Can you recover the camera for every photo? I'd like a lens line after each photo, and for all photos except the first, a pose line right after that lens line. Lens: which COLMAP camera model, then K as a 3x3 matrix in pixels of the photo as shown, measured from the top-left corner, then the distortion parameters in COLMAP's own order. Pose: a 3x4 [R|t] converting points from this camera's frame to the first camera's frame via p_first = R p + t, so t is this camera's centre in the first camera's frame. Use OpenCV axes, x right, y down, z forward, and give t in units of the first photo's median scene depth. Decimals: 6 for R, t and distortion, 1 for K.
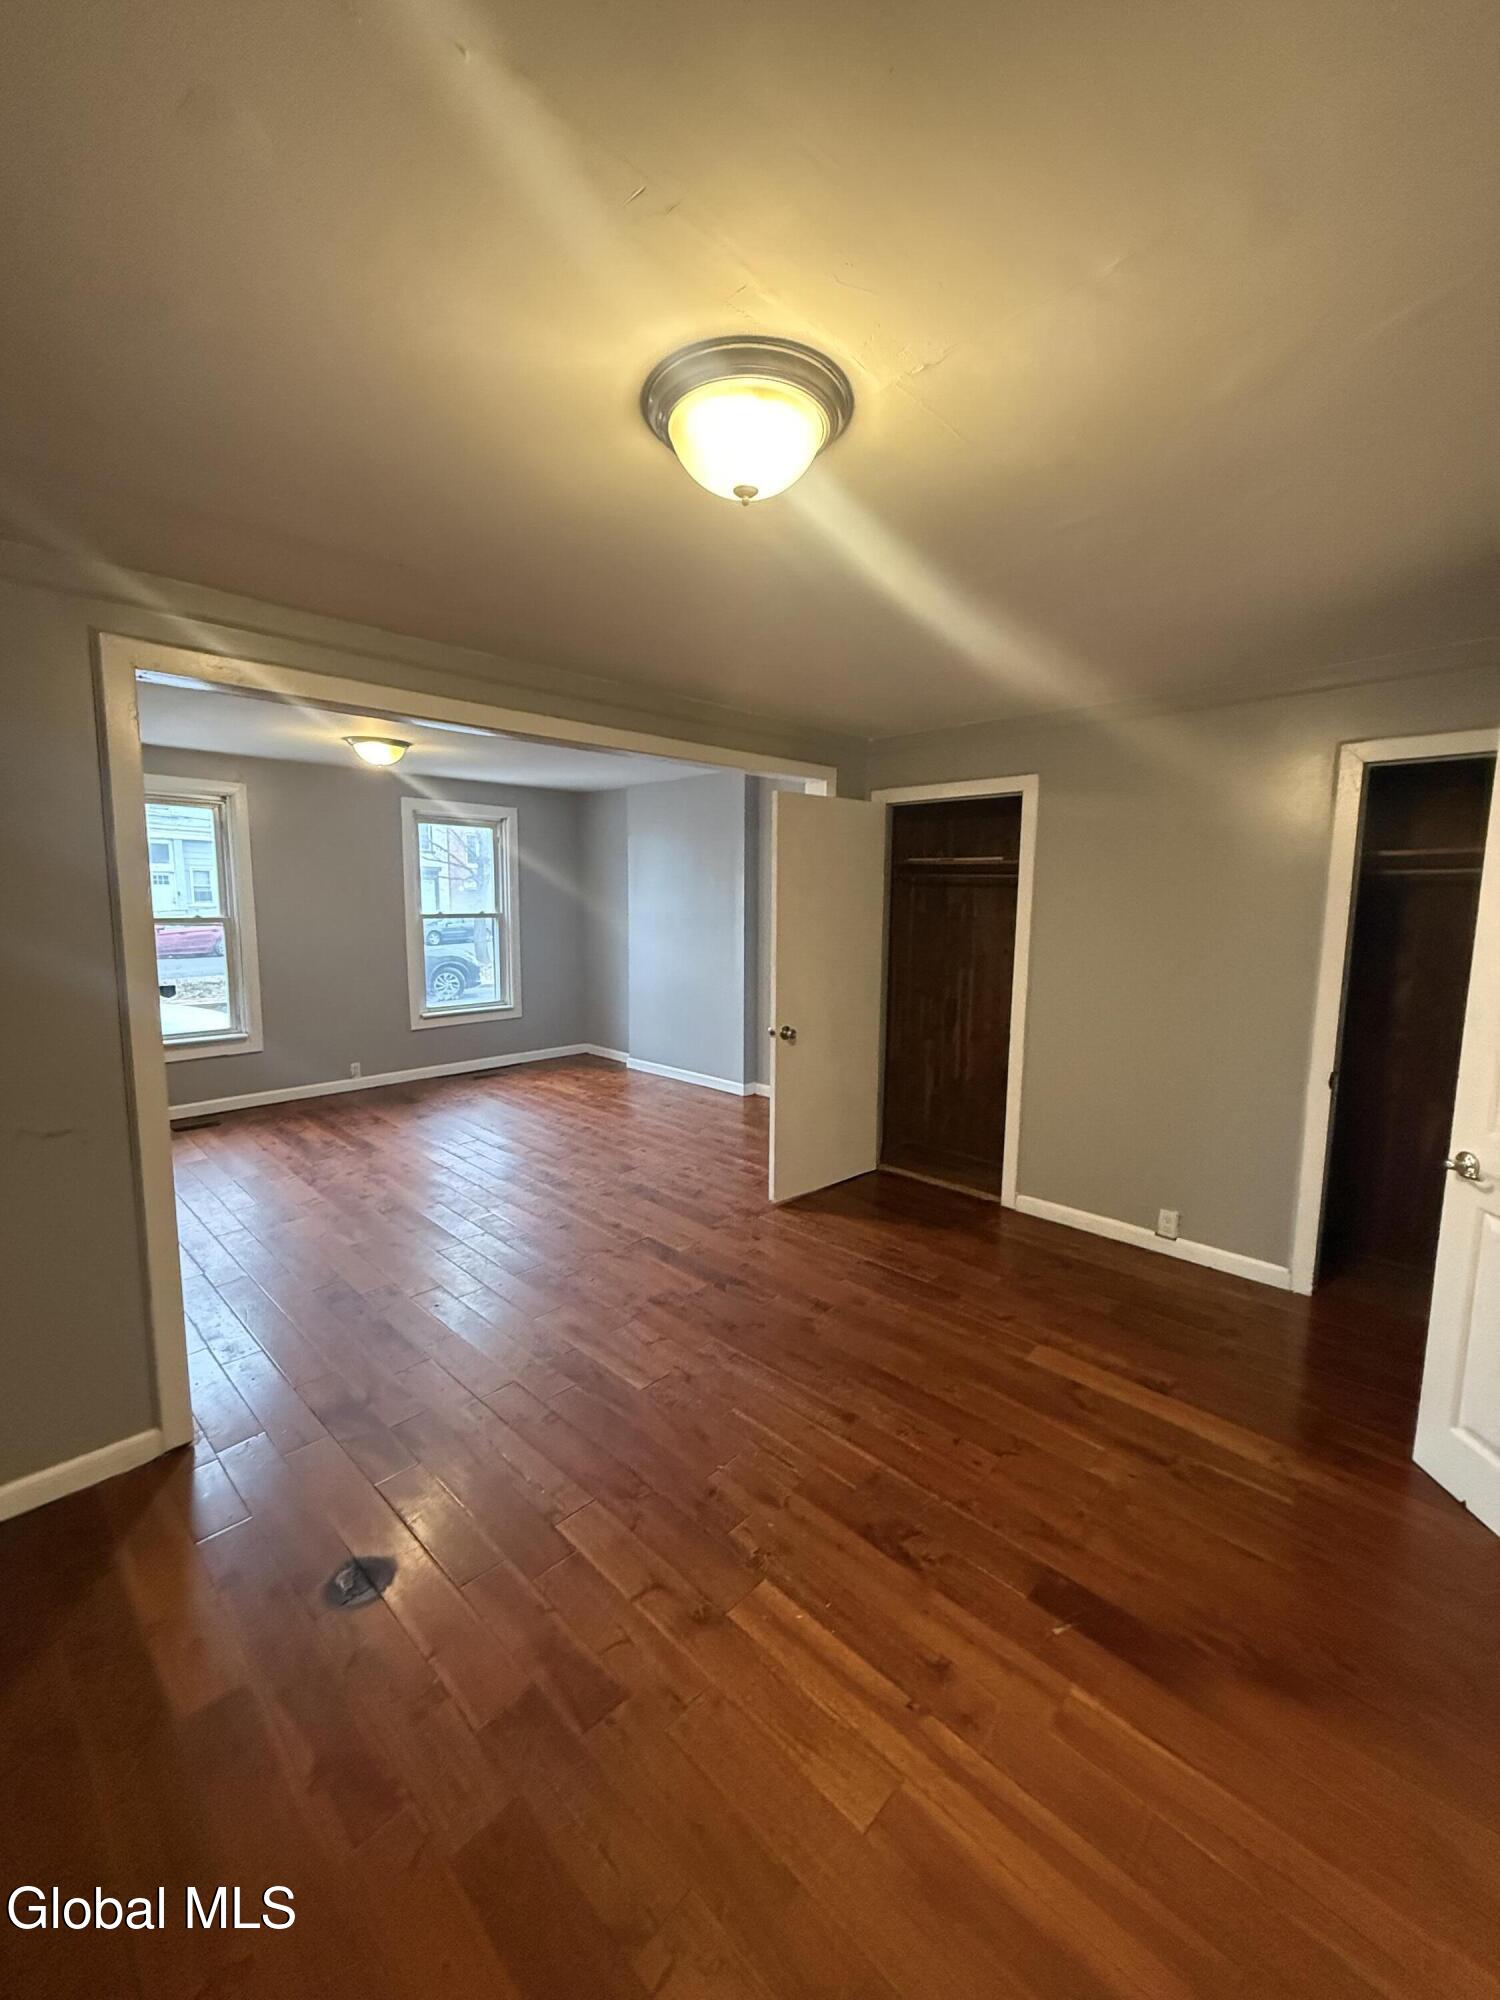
lens RADIAL K [[798.3, 0, 745.8], [0, 798.3, 992.2], [0, 0, 1]] dist [-0.002069, 0.000411]
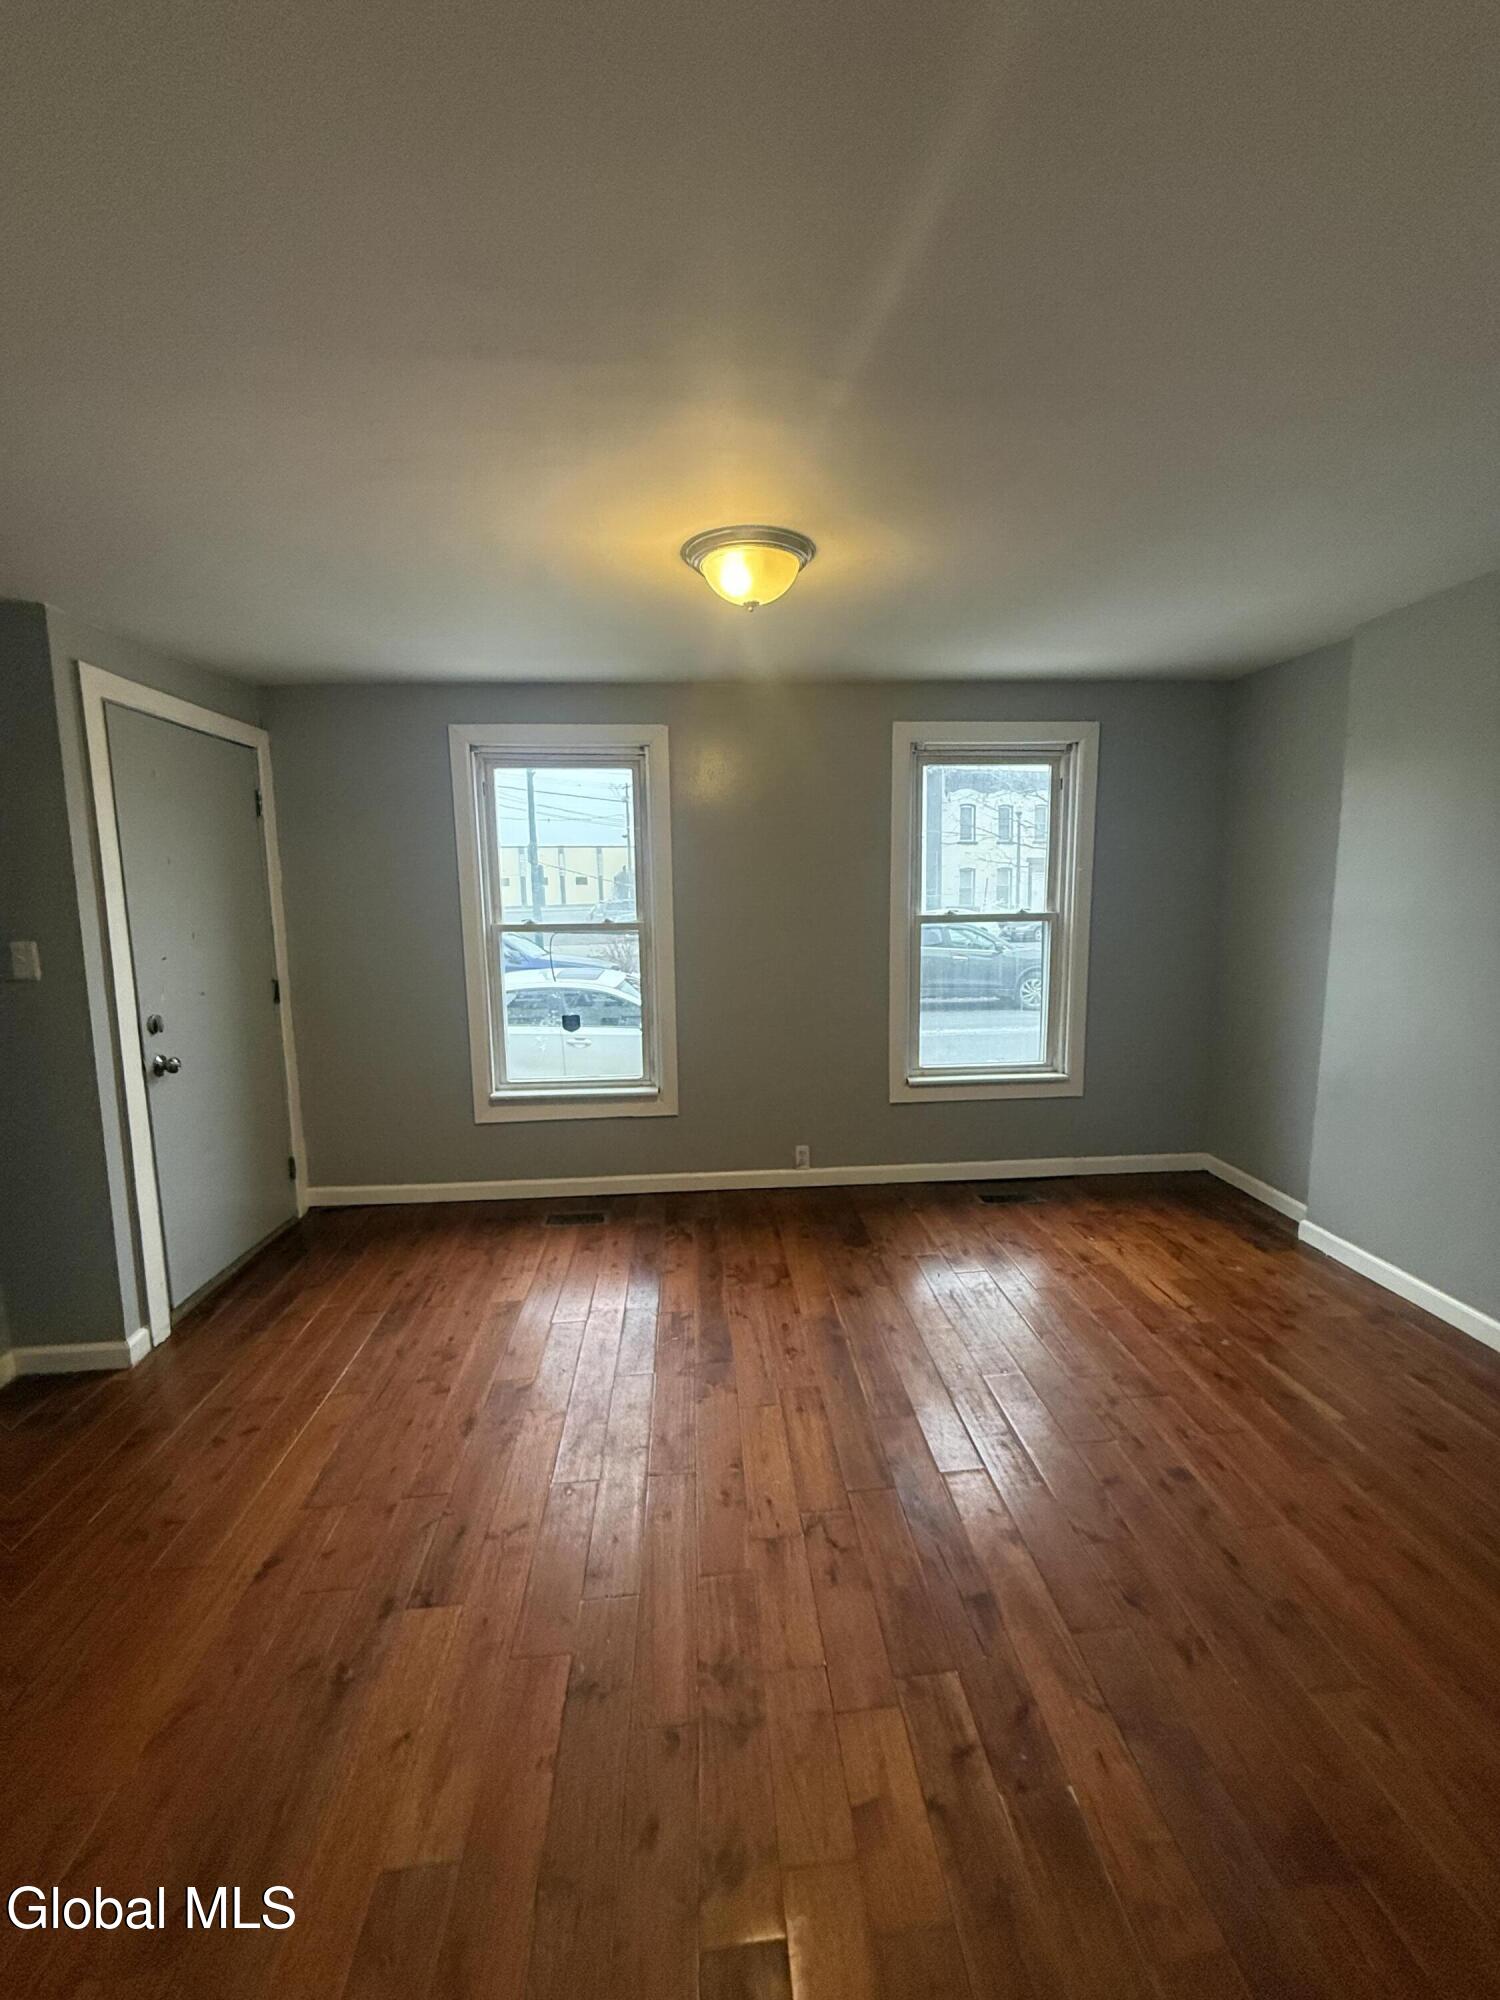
lens RADIAL K [[798.3, 0, 745.4], [0, 798.3, 996.4], [0, 0, 1]] dist [-0.002069, 0.000411]
pose [[0.738621, 0.066481, -0.670835, -0.091160], [-0.056876, 0.997723, 0.036253, -0.050884], [0.671717, 0.011378, 0.740720, 0.463841]]
